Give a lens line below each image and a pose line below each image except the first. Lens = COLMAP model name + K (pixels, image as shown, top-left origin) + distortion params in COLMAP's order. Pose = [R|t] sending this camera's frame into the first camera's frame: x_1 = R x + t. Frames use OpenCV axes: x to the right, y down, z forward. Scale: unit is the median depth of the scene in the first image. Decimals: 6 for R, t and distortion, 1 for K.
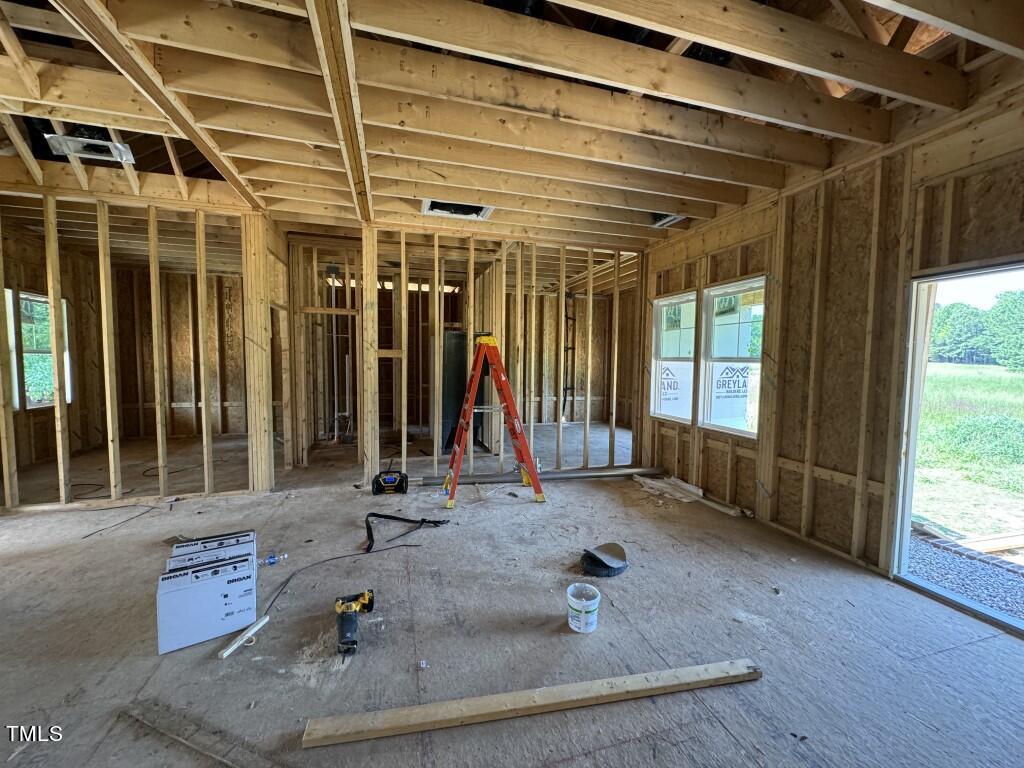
lens RADIAL K [[406.3, 0, 511.5], [0, 406.3, 384.5], [0, 0, 1]] dist [-0.001899, 0.000520]
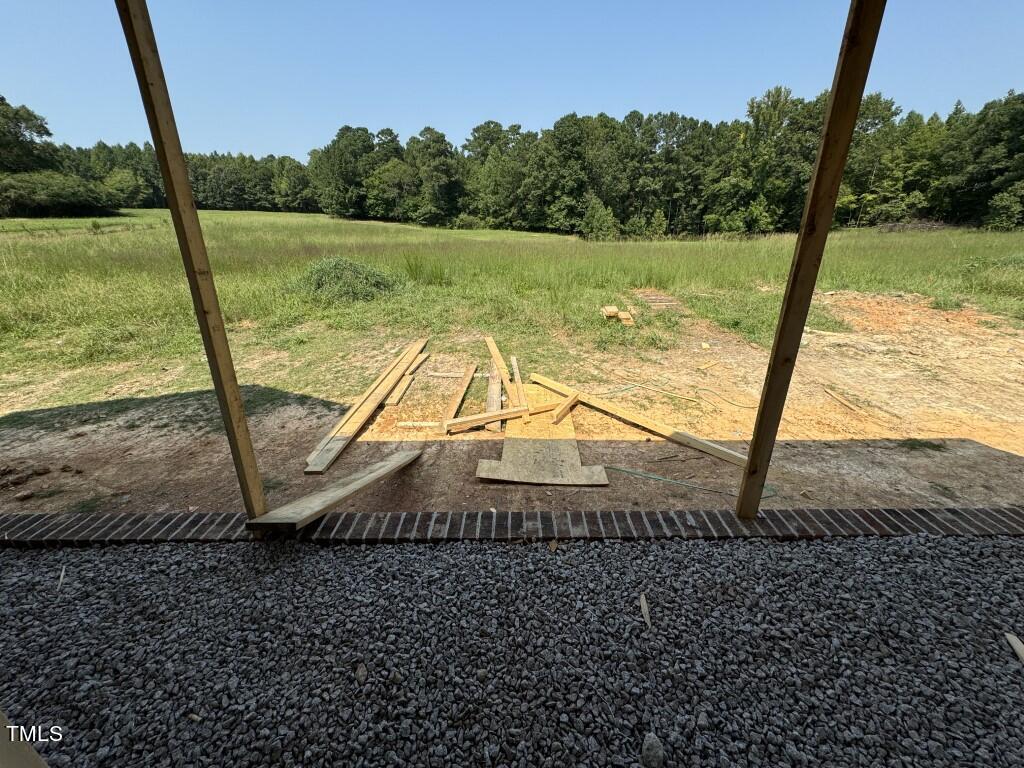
lens RADIAL K [[406.3, 0, 511.5], [0, 406.3, 384.5], [0, 0, 1]] dist [-0.001899, 0.000520]
pose [[0.288387, -0.389531, 0.874699, 0.674109], [0.074974, 0.919892, 0.384938, 0.019019], [-0.954574, -0.045432, 0.294490, 0.568767]]
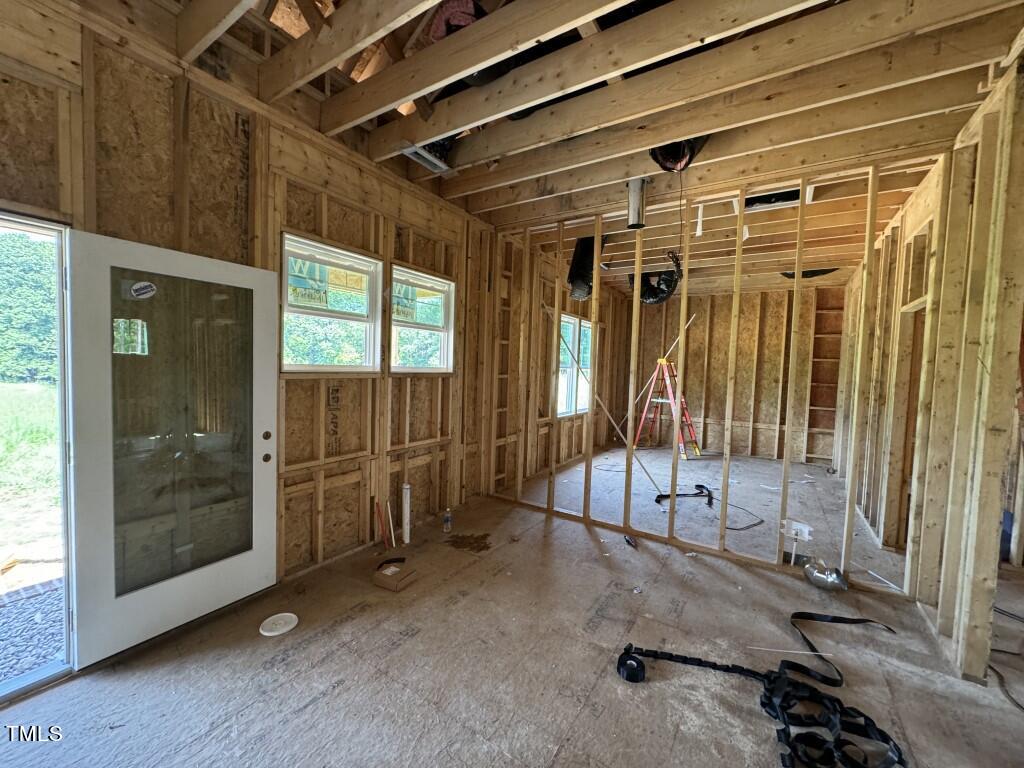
lens RADIAL K [[406.3, 0, 511.5], [0, 406.3, 384.5], [0, 0, 1]] dist [-0.001899, 0.000520]
pose [[-0.651055, -0.068441, 0.755938, 0.059717], [0.005667, 0.995460, 0.095009, -0.025416], [-0.759009, 0.066140, -0.647712, 0.380463]]
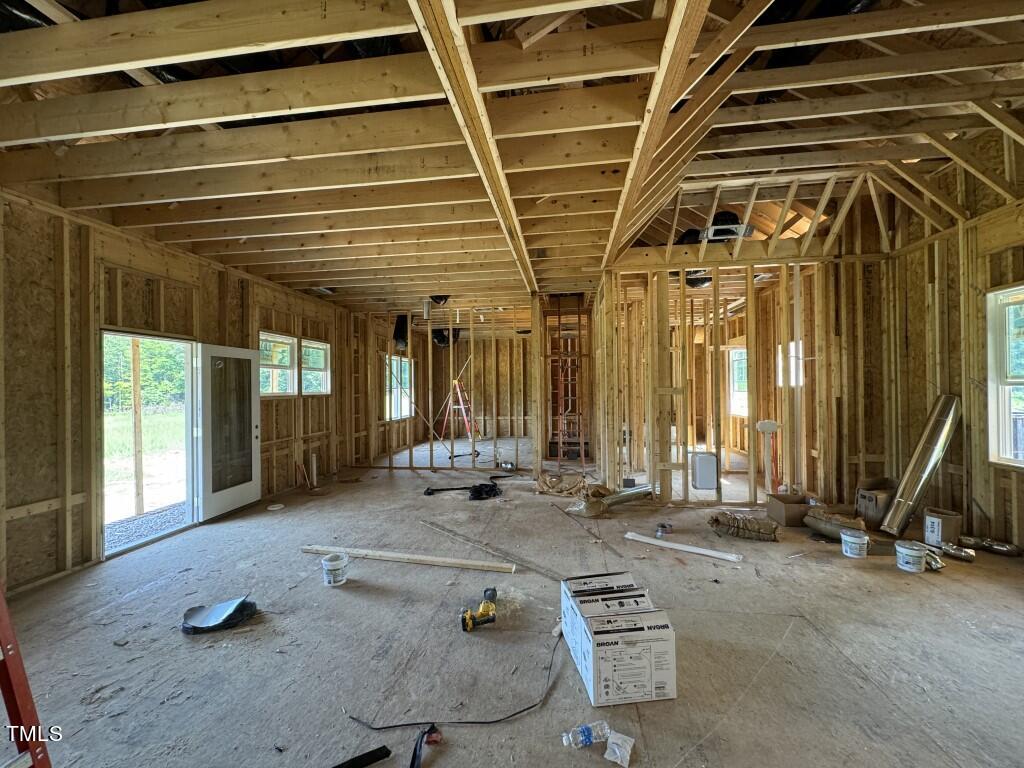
lens RADIAL K [[406.3, 0, 511.5], [0, 406.3, 384.5], [0, 0, 1]] dist [-0.001899, 0.000520]
pose [[-0.911363, 0.002858, 0.411594, -0.536311], [0.027572, 0.998154, 0.054121, -0.076912], [-0.410680, 0.060673, -0.909759, 1.125304]]
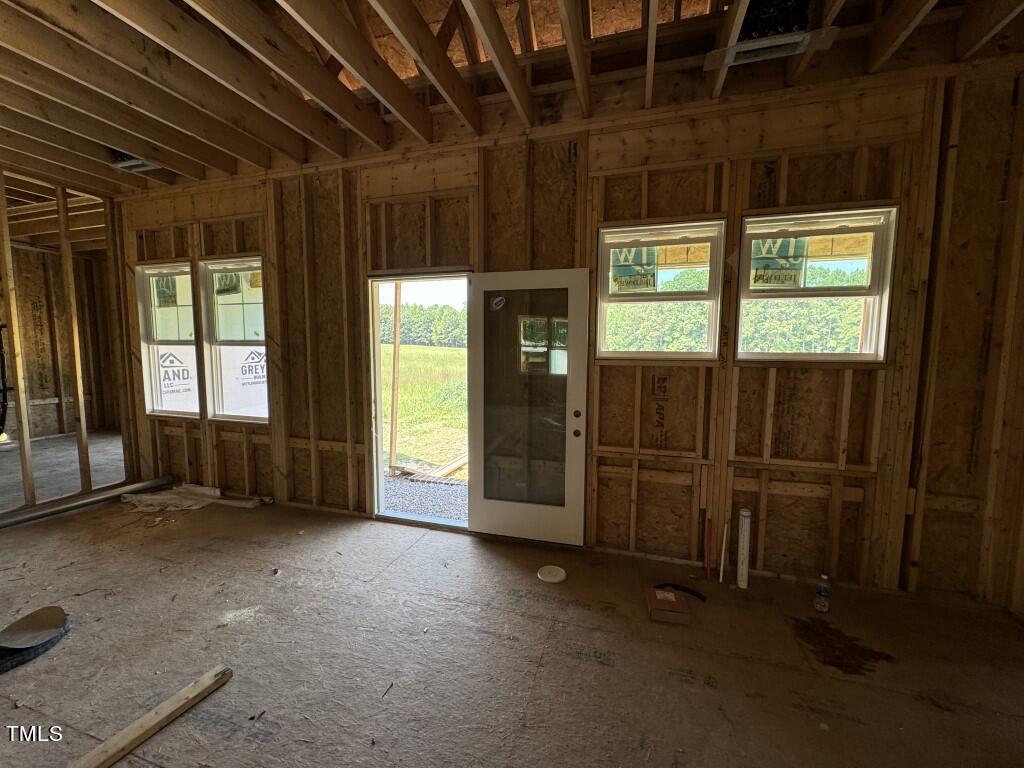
lens RADIAL K [[406.3, 0, 511.5], [0, 406.3, 384.5], [0, 0, 1]] dist [-0.001899, 0.000520]
pose [[0.555010, -0.081843, 0.827808, 0.118813], [0.051477, 0.996620, 0.064020, 0.006536], [-0.830249, 0.007081, 0.557347, -0.036477]]
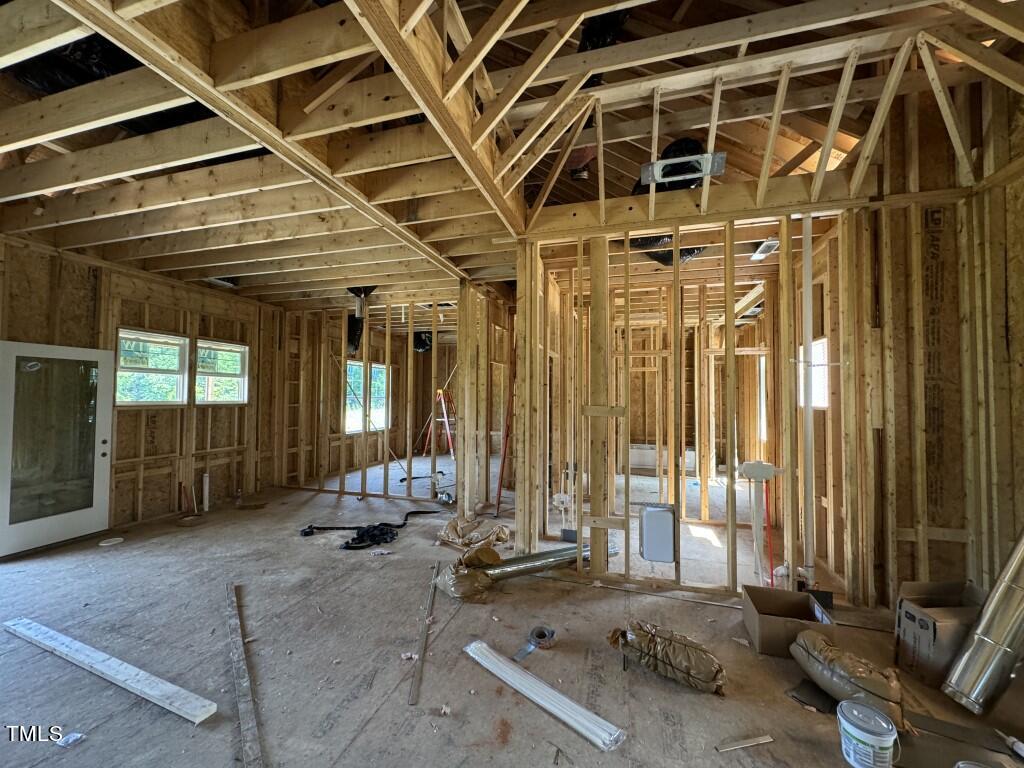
lens RADIAL K [[406.3, 0, 511.5], [0, 406.3, 384.5], [0, 0, 1]] dist [-0.001899, 0.000520]
pose [[-0.841427, -0.000038, 0.540371, -0.766151], [0.017580, 0.999469, 0.027445, -0.058116], [-0.540085, 0.032592, -0.840979, 0.593746]]
